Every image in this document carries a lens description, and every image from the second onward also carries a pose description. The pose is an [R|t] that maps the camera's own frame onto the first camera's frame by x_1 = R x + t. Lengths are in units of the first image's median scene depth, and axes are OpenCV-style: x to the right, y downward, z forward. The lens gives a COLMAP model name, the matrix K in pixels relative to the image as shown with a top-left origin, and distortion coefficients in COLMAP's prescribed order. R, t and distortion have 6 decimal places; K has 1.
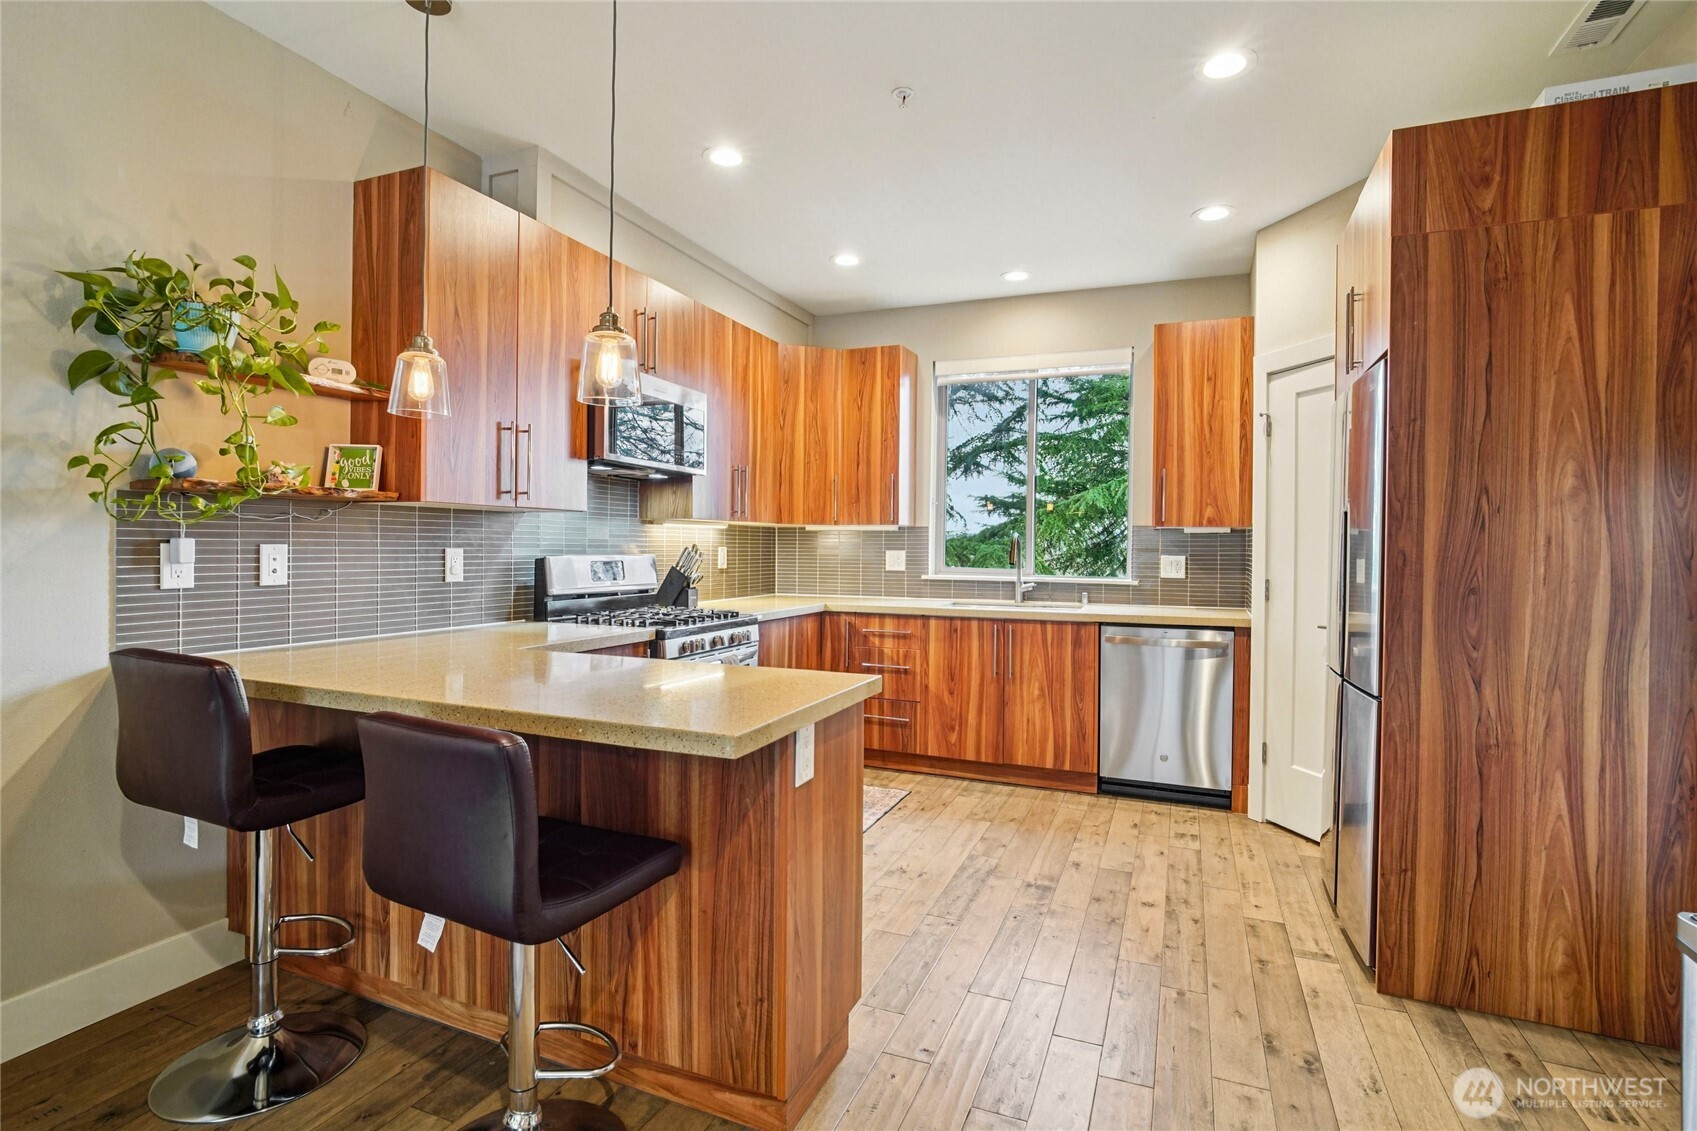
lens RADIAL K [[811.1, 0, 846.6], [0, 811.1, 554.9], [0, 0, 1]] dist [-0.016550, 0.005960]
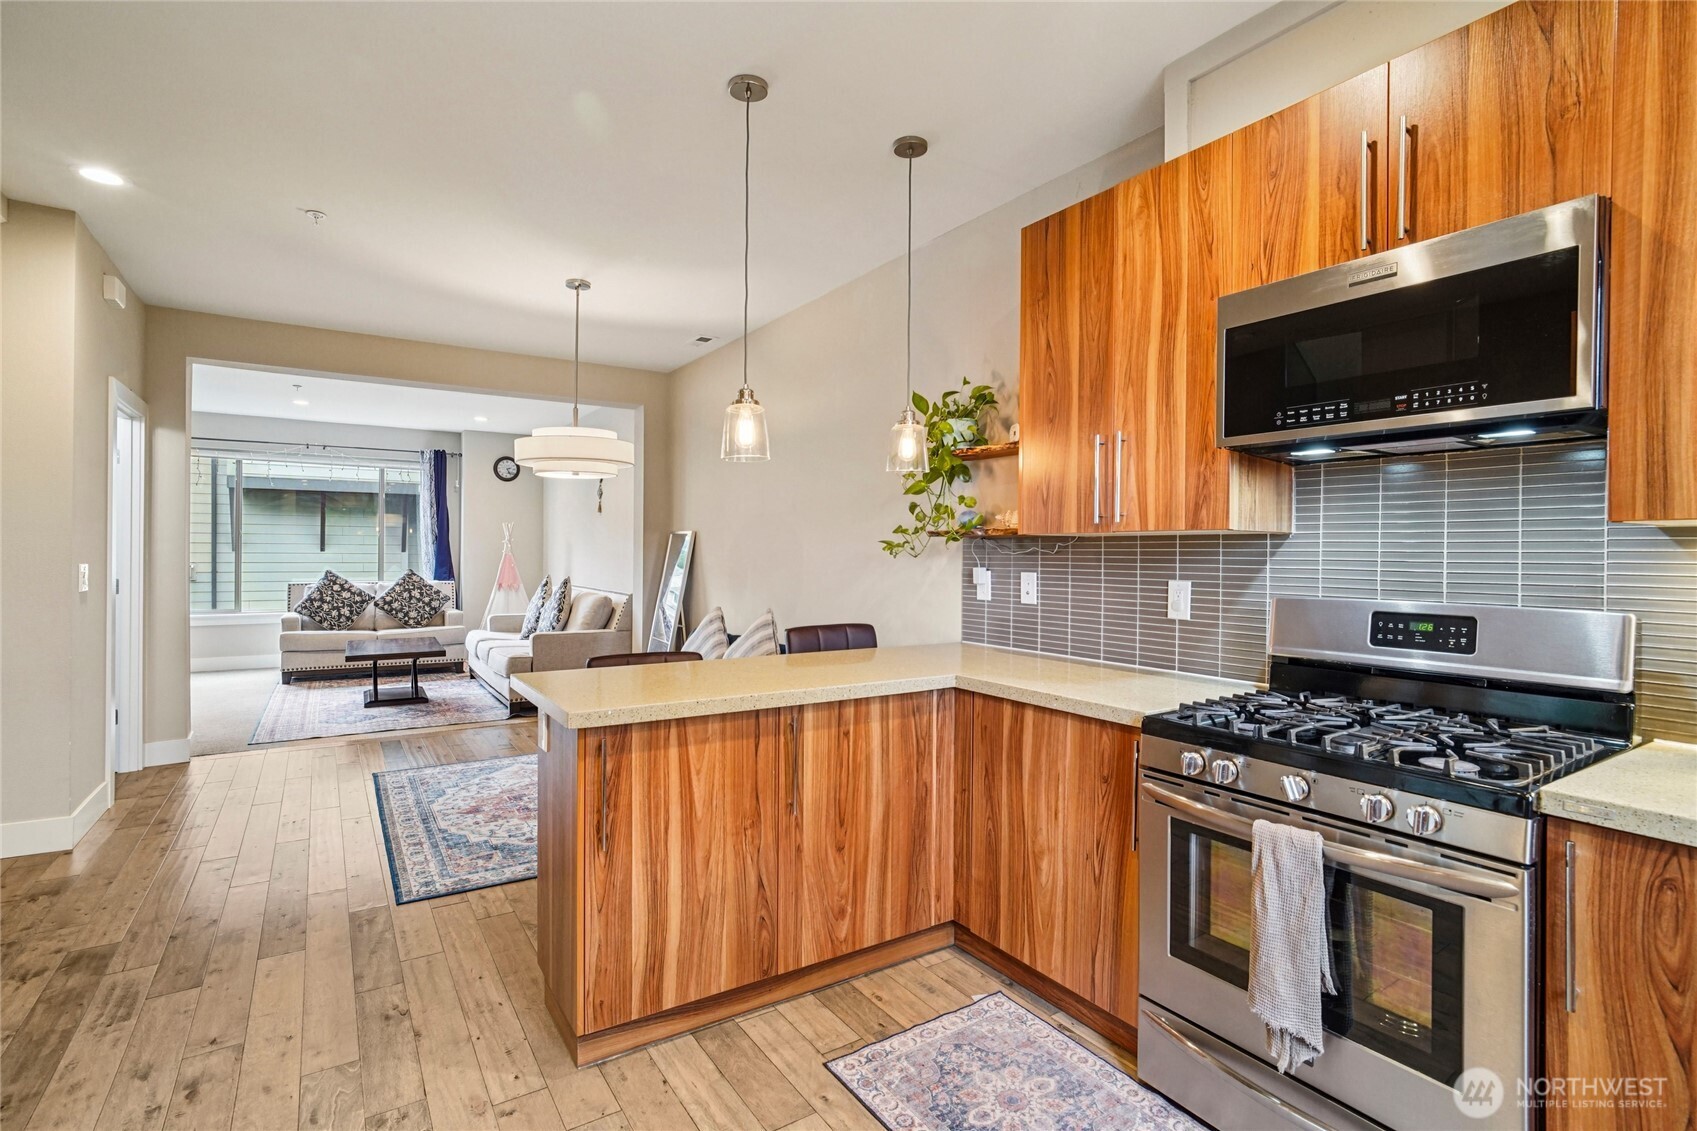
lens RADIAL K [[811.1, 0, 859.8], [0, 811.1, 557.1], [0, 0, 1]] dist [-0.016550, 0.005960]
pose [[-0.553609, -0.012146, -0.832688, 0.333539], [-0.021918, 0.999760, -0.000011, -0.020190], [0.832488, 0.018245, -0.553743, 0.936176]]
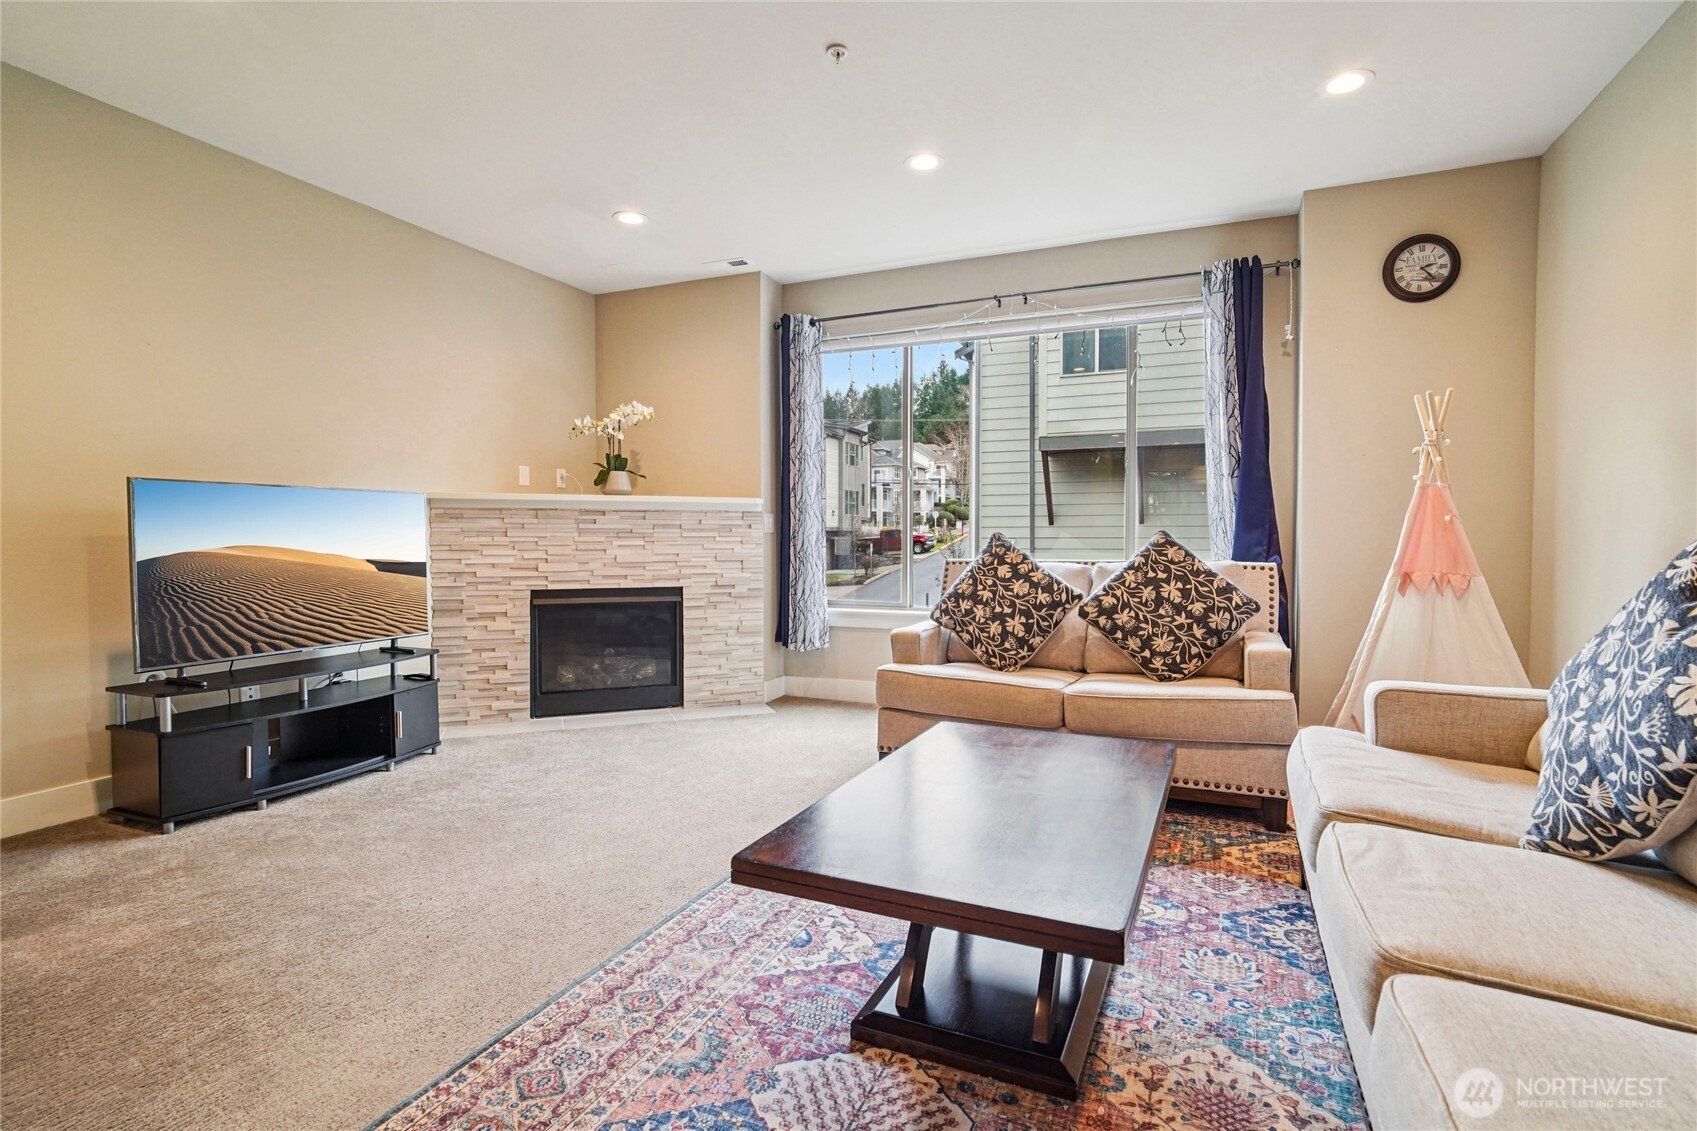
lens RADIAL K [[811.1, 0, 840.3], [0, 811.1, 555.7], [0, 0, 1]] dist [-0.016550, 0.005960]
pose [[-0.999618, -0.010294, 0.025634, -0.499603], [-0.009387, 0.999335, 0.035237, 0.039068], [-0.025980, 0.034983, -0.999050, -0.411420]]
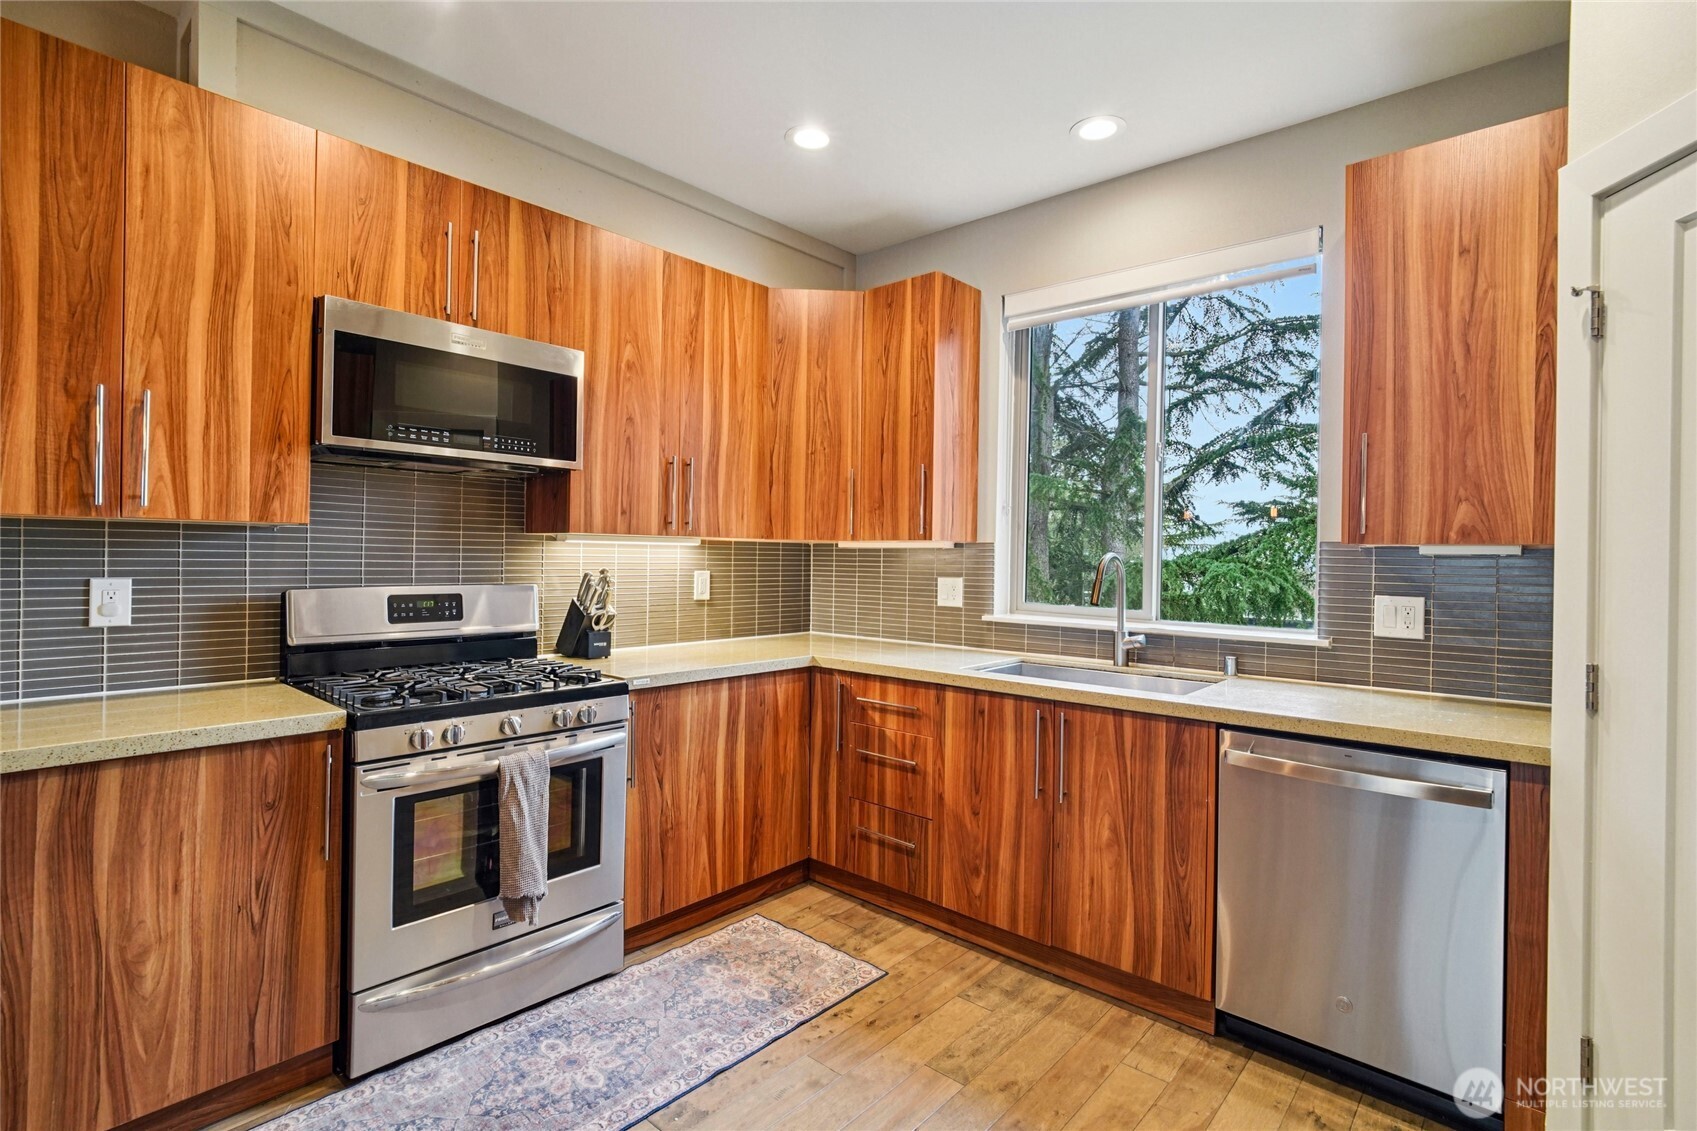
lens RADIAL K [[811.1, 0, 840.0], [0, 811.1, 561.2], [0, 0, 1]] dist [-0.016550, 0.005960]
pose [[0.947446, 0.006514, -0.319851, 0.256558], [-0.009074, 0.999938, -0.006513, -0.018705], [0.319788, 0.009073, 0.947446, 0.428851]]
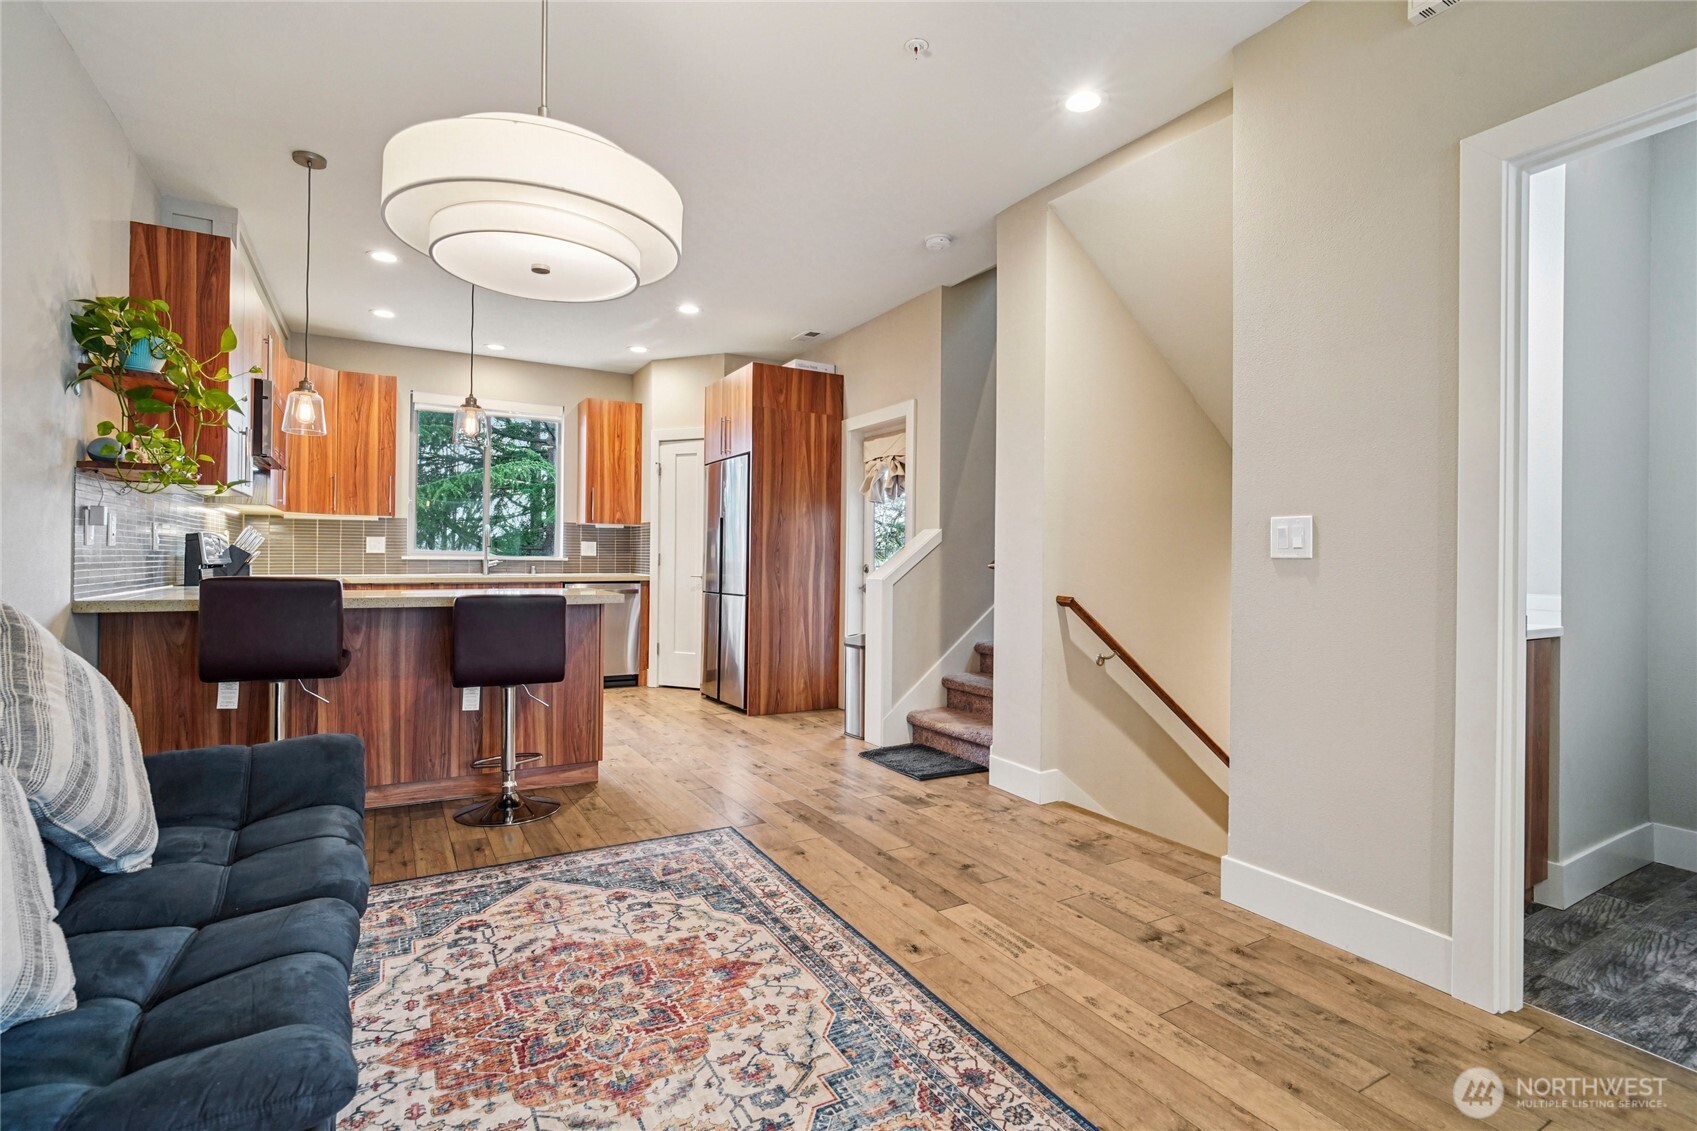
lens RADIAL K [[811.1, 0, 854.0], [0, 811.1, 558.8], [0, 0, 1]] dist [-0.016550, 0.005960]
pose [[0.604212, -0.005341, 0.796805, -0.630535], [0.004357, 0.999985, 0.003399, 0.035872], [-0.796811, 0.001418, 0.604226, -0.421952]]
